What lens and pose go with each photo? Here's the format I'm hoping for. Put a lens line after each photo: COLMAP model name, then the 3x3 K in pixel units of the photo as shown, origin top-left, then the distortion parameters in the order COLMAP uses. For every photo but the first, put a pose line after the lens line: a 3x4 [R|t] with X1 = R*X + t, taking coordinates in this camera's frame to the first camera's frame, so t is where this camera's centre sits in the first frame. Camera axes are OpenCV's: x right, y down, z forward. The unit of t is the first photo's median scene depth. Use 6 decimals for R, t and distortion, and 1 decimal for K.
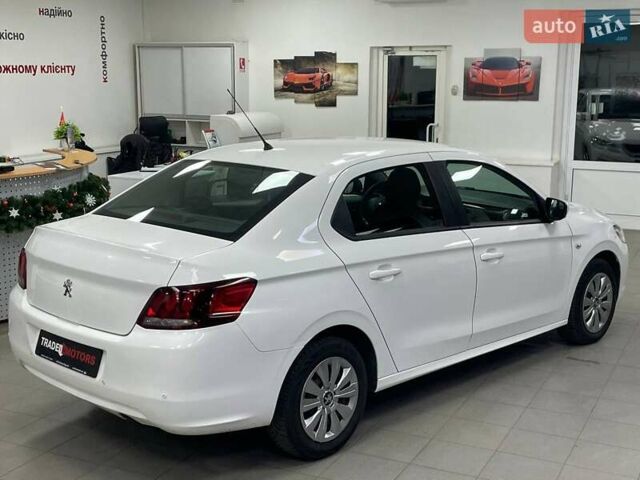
lens RADIAL K [[923.8, 0, 311.9], [0, 923.8, 241.3], [0, 0, 1]] dist [0.117678, -0.038396]
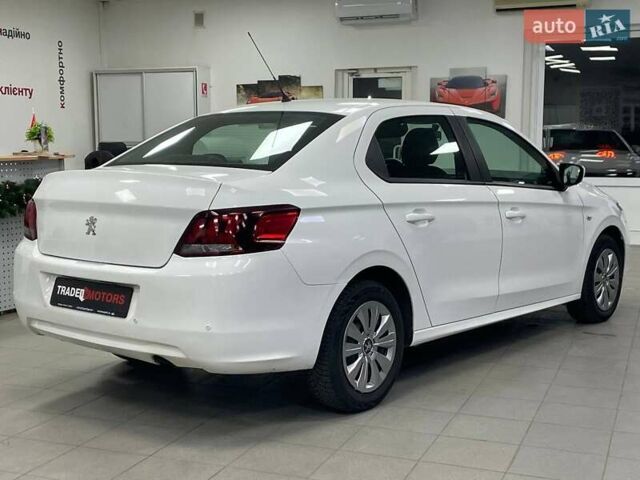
lens RADIAL K [[923.8, 0, 311.9], [0, 923.8, 241.3], [0, 0, 1]] dist [0.117678, -0.038396]
pose [[0.997167, -0.015166, 0.073672, -0.101407], [0.020548, 0.997131, -0.072851, 0.124696], [-0.072356, 0.074158, 0.994618, 0.061616]]
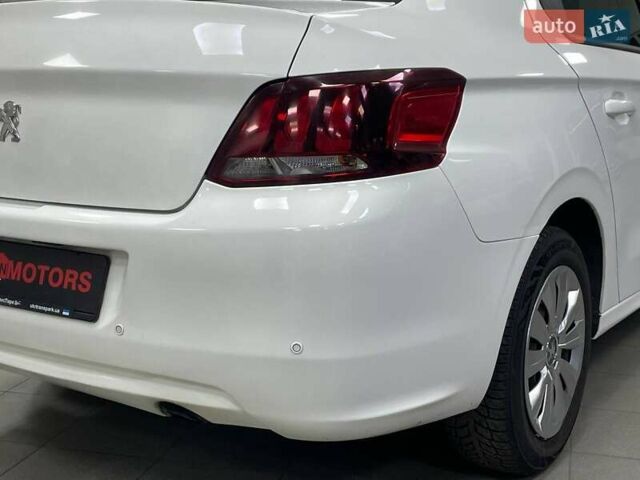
lens RADIAL K [[923.8, 0, 311.9], [0, 923.8, 241.3], [0, 0, 1]] dist [0.117678, -0.038396]
pose [[0.986320, -0.041758, 0.159463, -0.177085], [0.041604, 0.999125, 0.004306, 0.098912], [-0.159503, 0.002387, 0.987195, 0.501656]]
